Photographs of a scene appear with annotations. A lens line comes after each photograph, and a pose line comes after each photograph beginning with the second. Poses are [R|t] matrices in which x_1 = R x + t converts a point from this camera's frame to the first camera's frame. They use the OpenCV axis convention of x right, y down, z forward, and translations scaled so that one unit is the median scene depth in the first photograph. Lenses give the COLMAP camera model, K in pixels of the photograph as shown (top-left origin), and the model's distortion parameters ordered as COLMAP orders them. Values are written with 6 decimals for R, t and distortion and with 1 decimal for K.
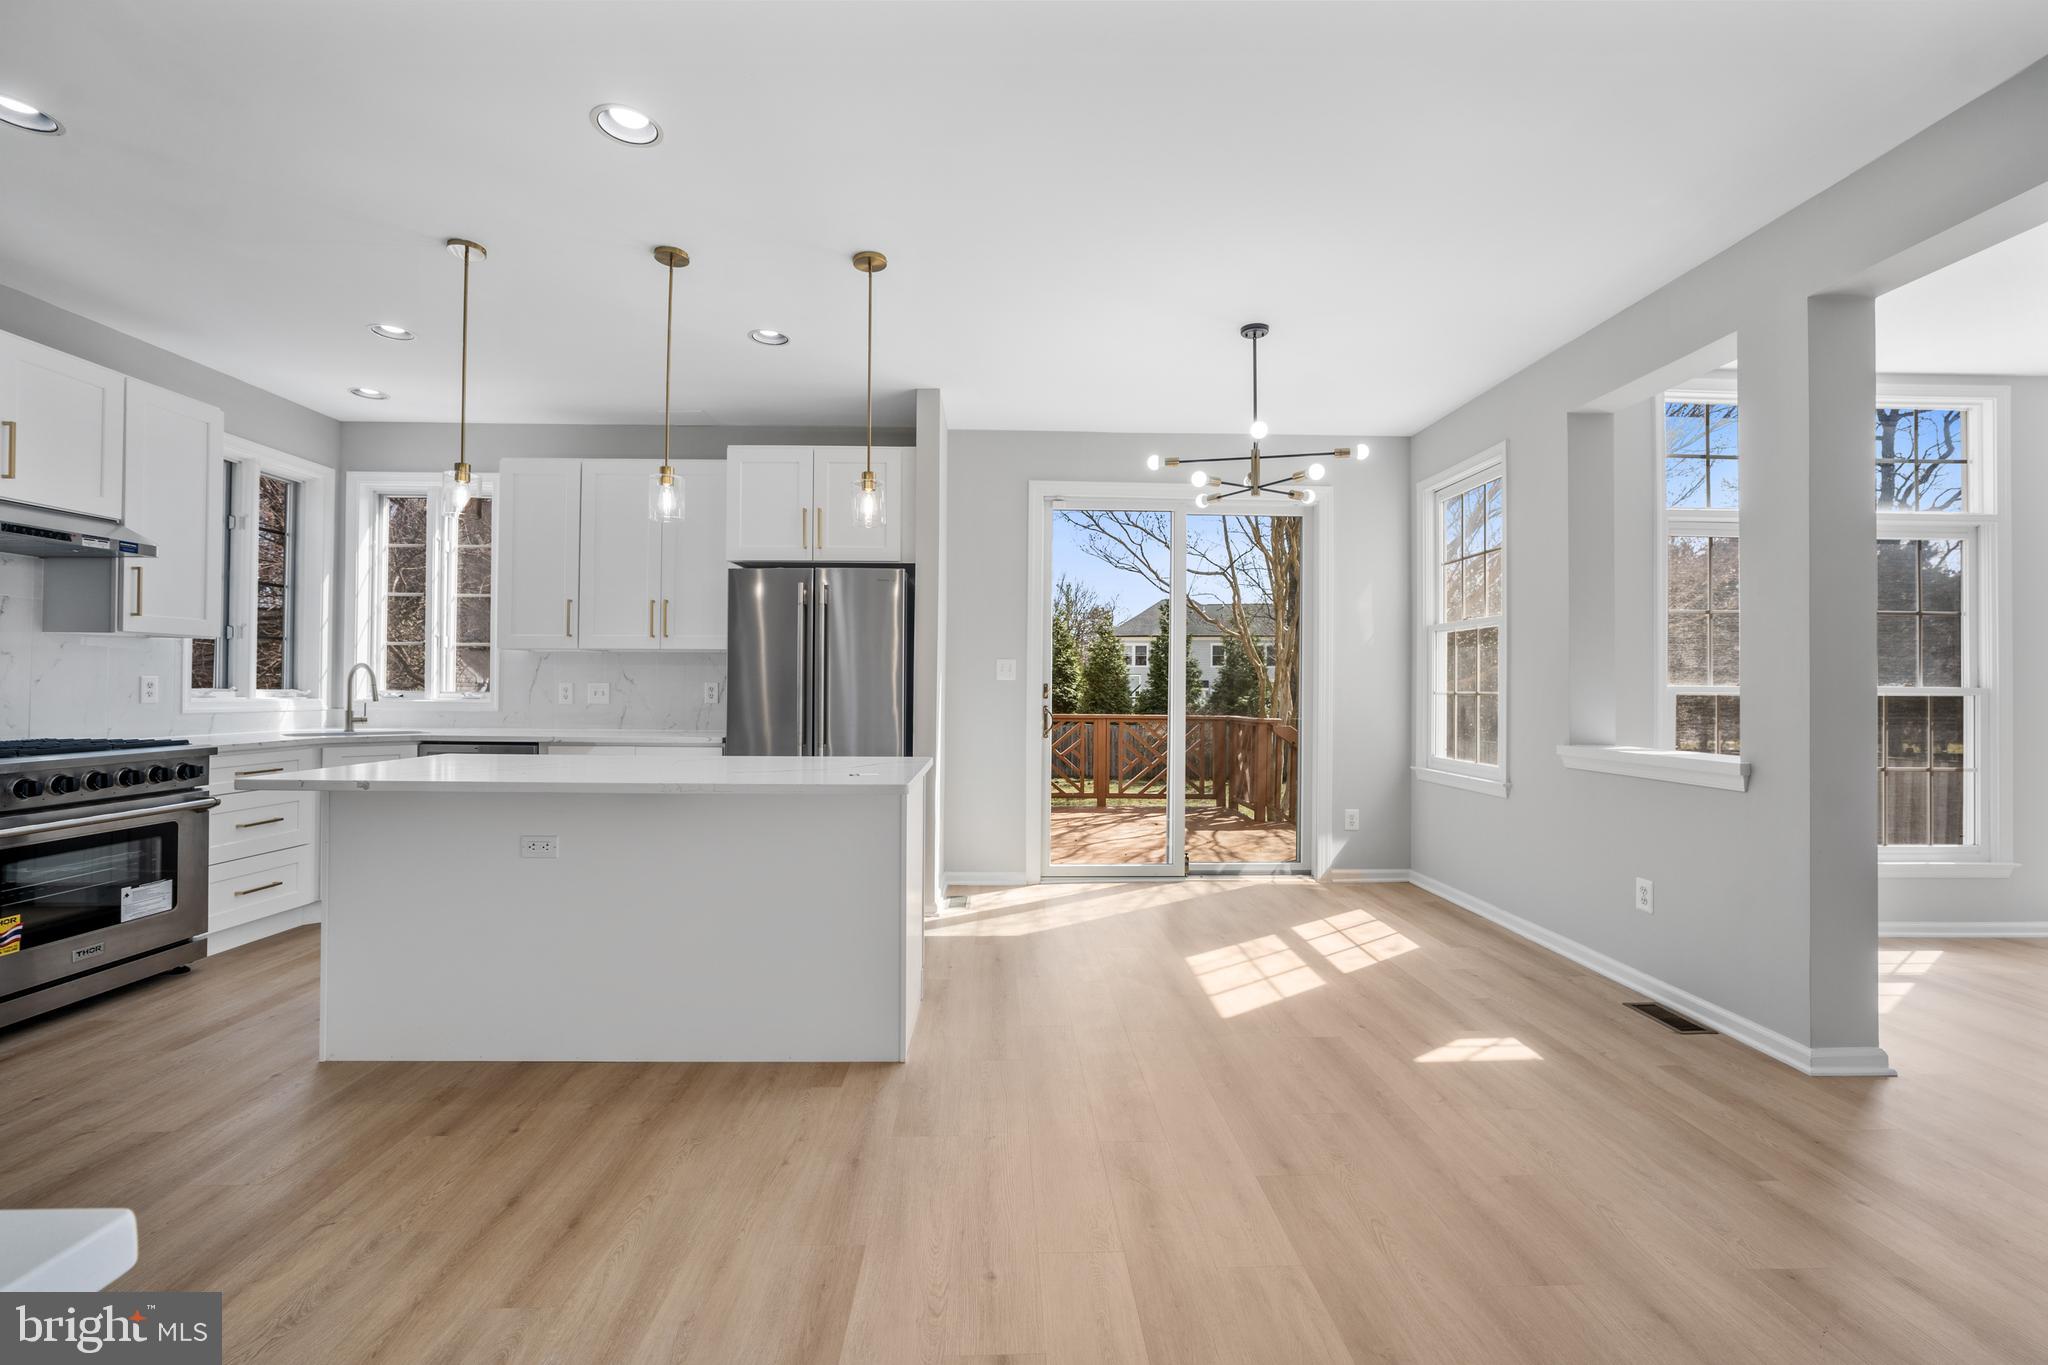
lens RADIAL K [[856.9, 0, 1034.7], [0, 856.9, 678.1], [0, 0, 1]] dist [-0.049978, 0.017235]
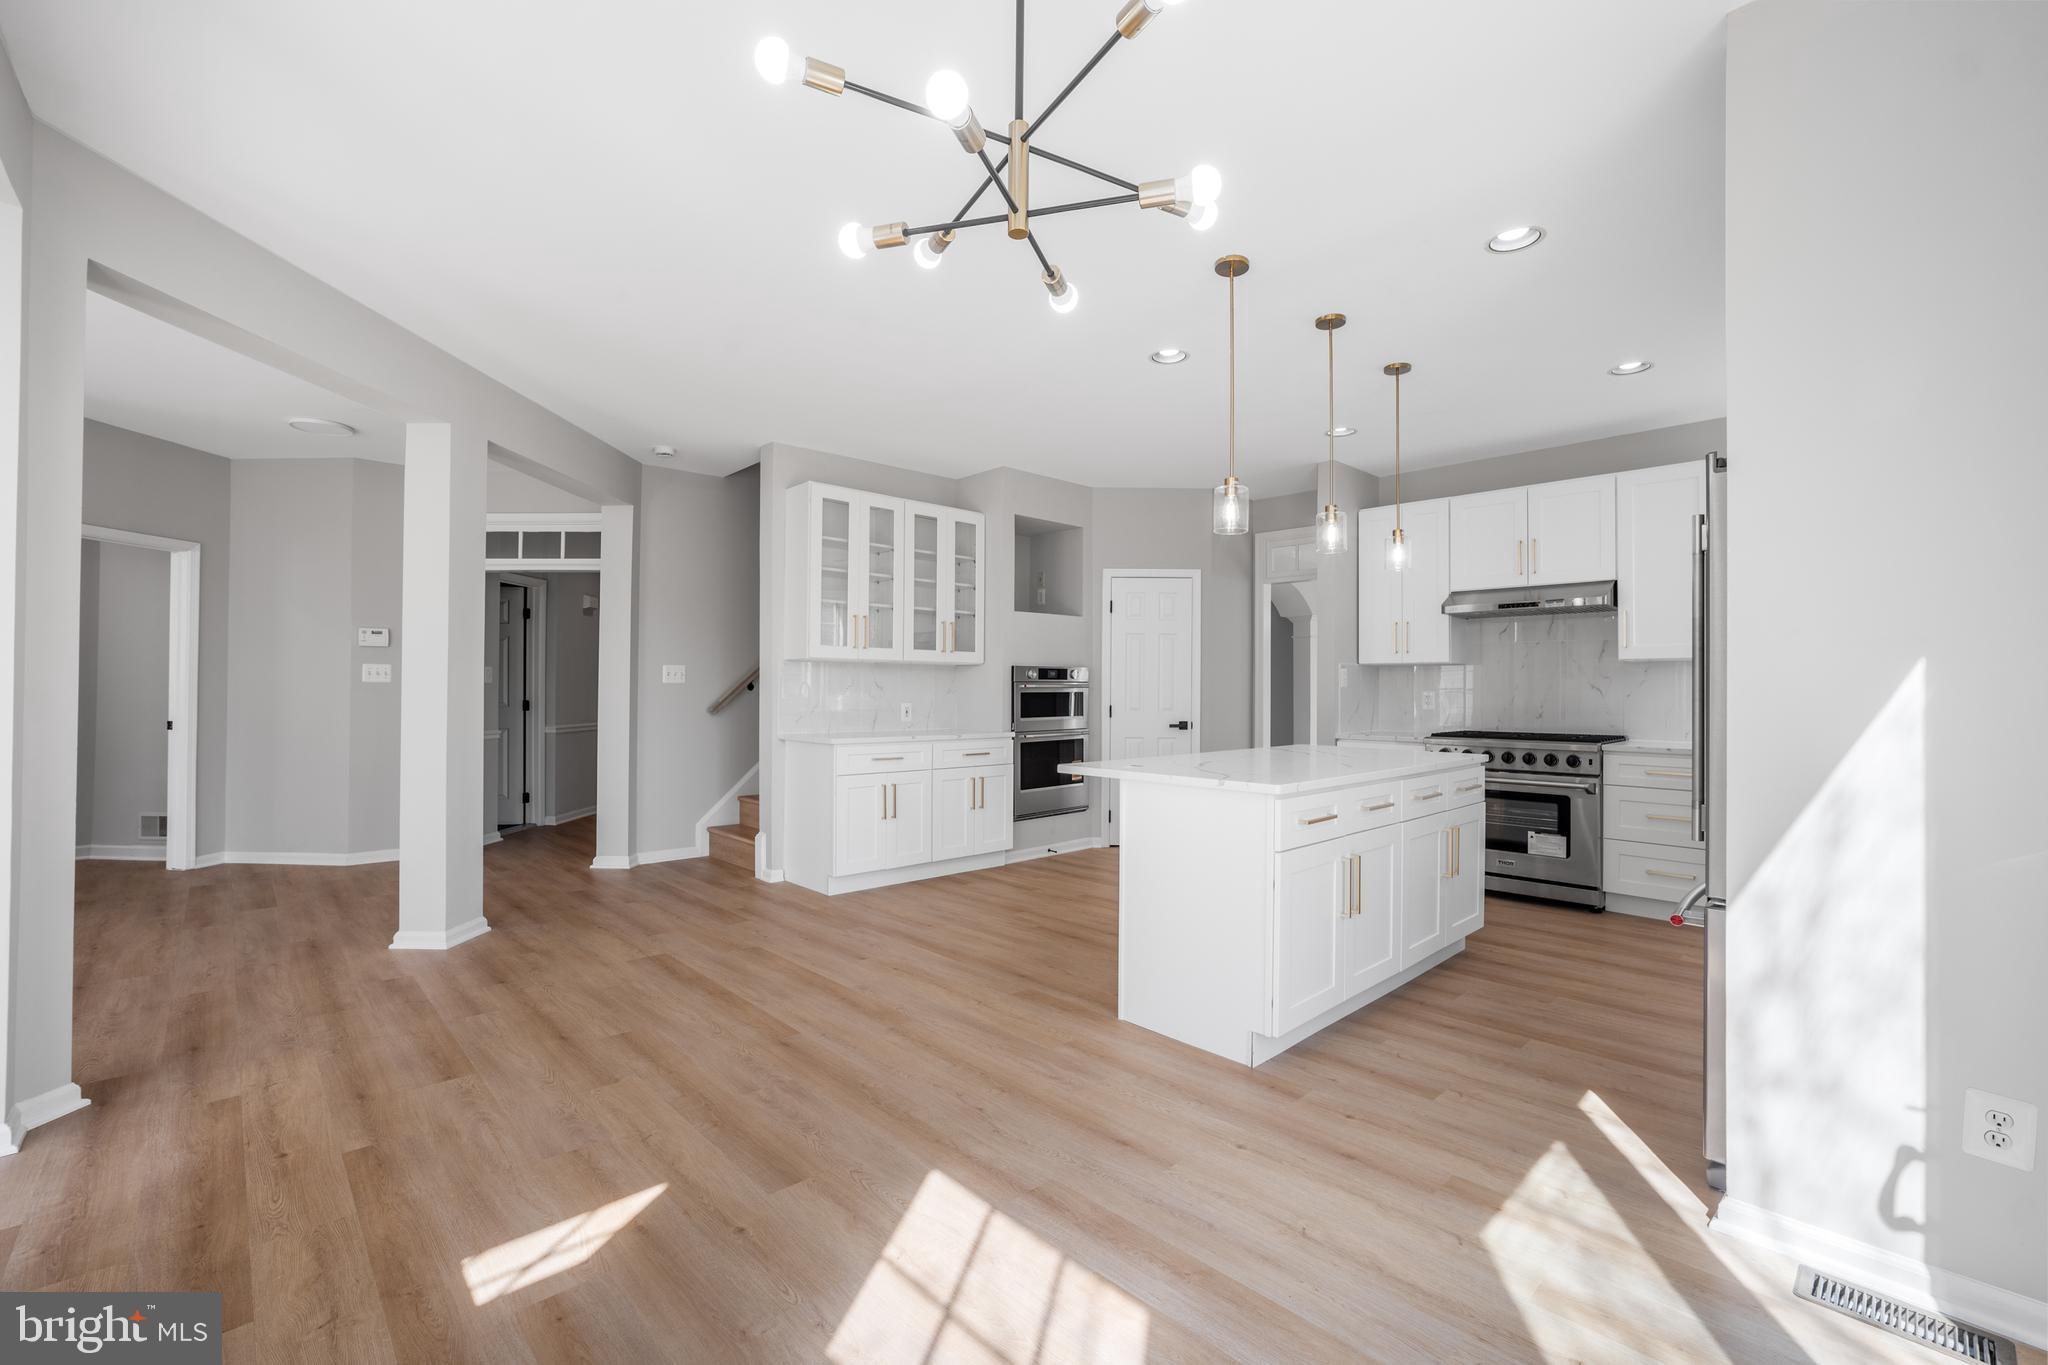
lens RADIAL K [[865.5, 0, 1030.0], [0, 865.5, 682.1], [0, 0, 1]] dist [-0.037947, 0.013144]
pose [[-0.749650, -0.015843, -0.661645, 0.565313], [-0.002551, 0.999775, -0.021049, 0.013544], [0.661830, -0.014091, -0.749522, 1.409698]]
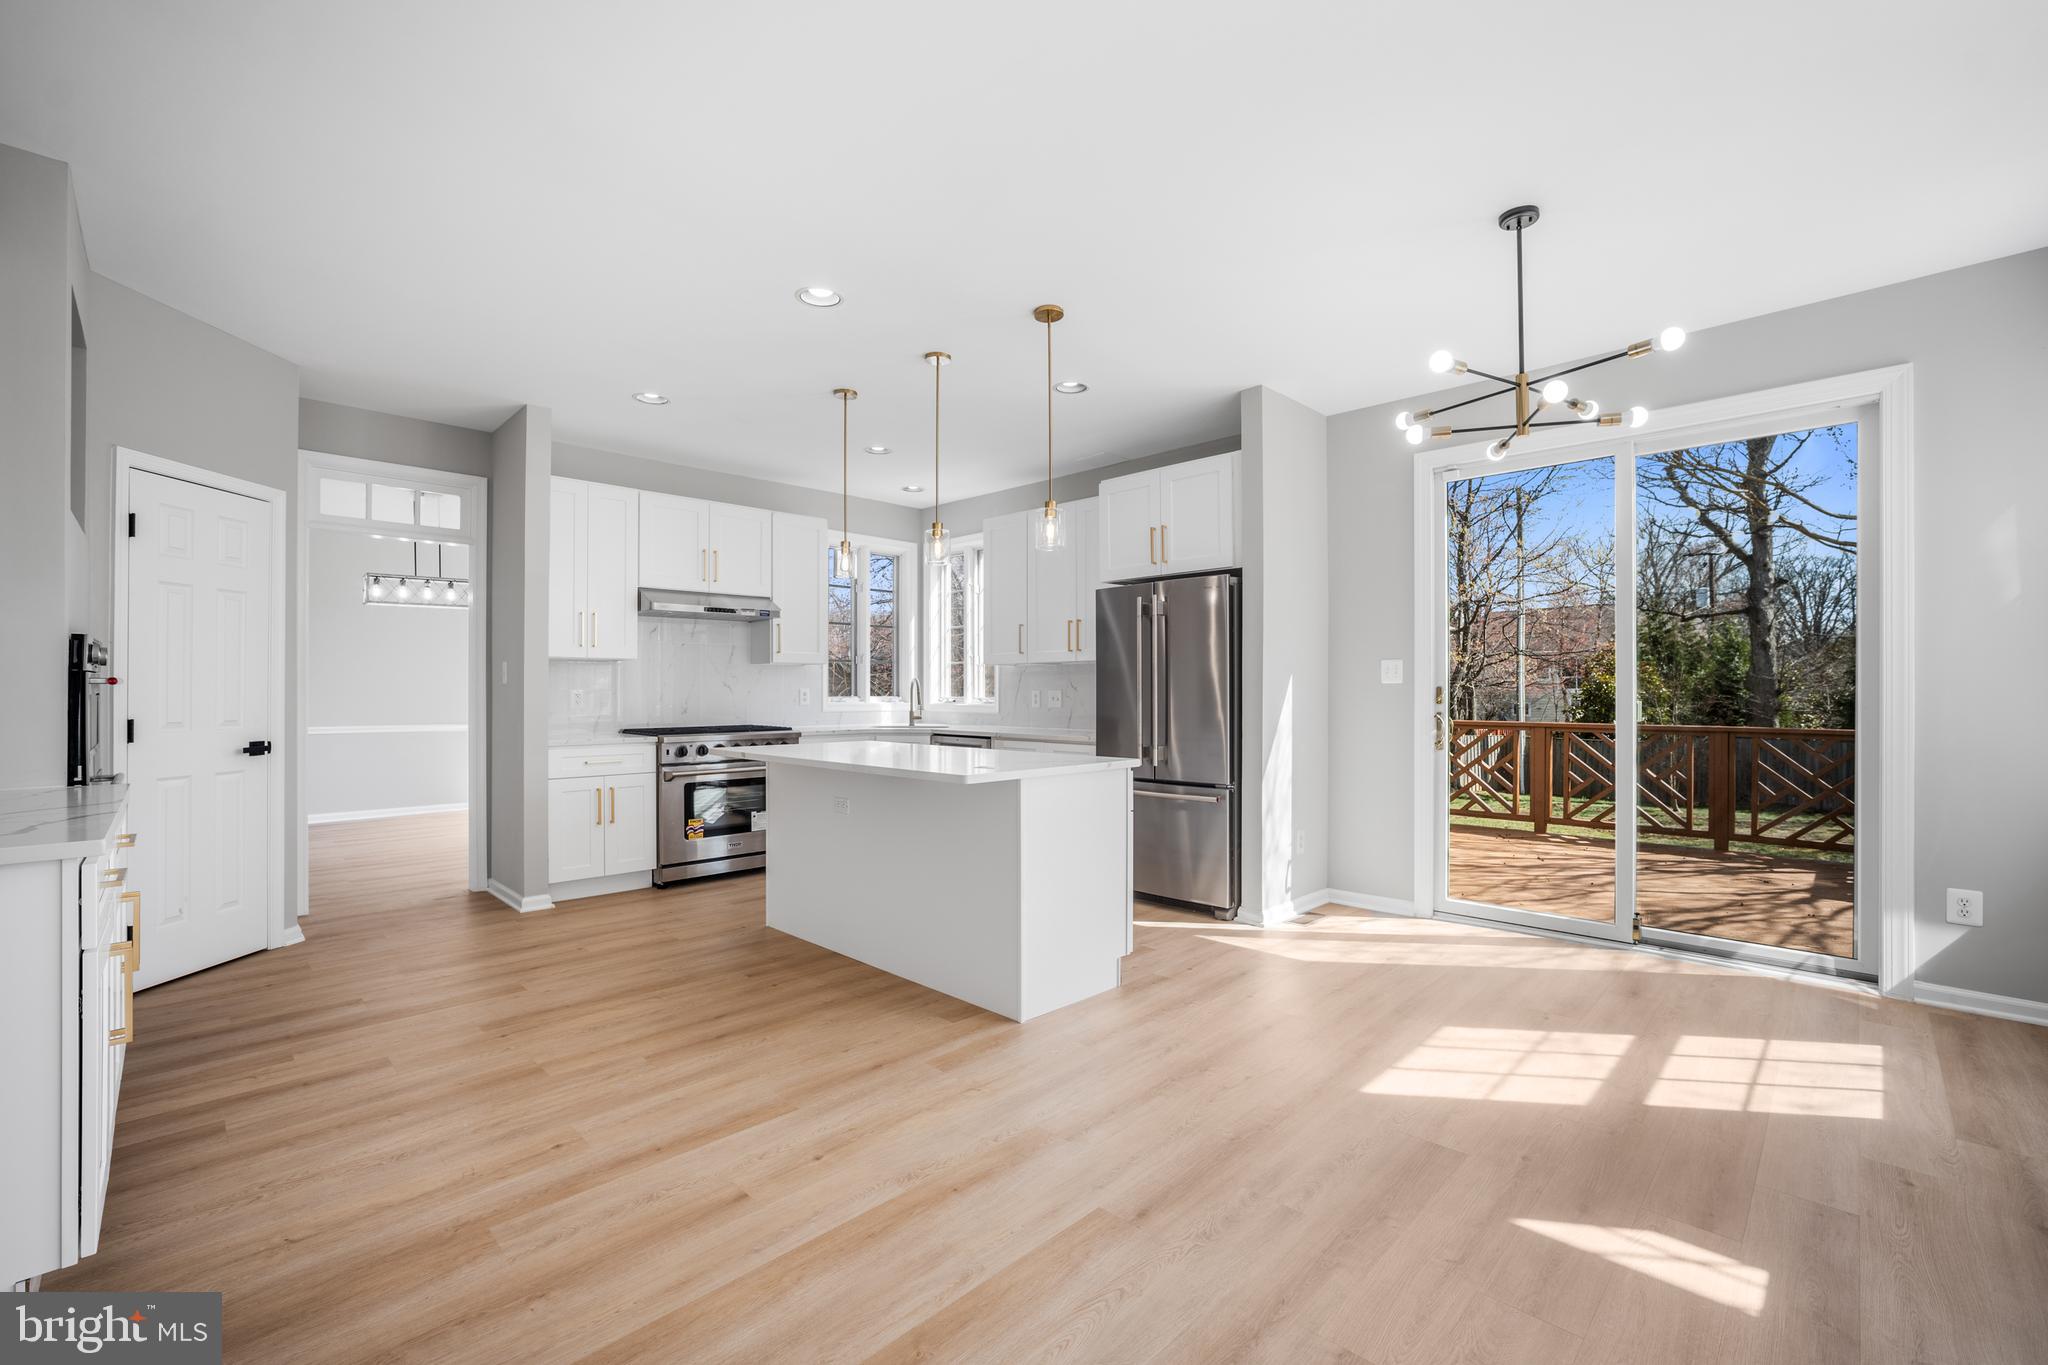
lens RADIAL K [[865.5, 0, 1030.0], [0, 865.5, 682.1], [0, 0, 1]] dist [-0.037947, 0.013144]
pose [[0.682361, -0.015049, -0.730861, 0.549770], [0.014697, 0.999868, -0.006866, 0.003289], [0.730868, -0.006056, 0.682492, 0.174427]]
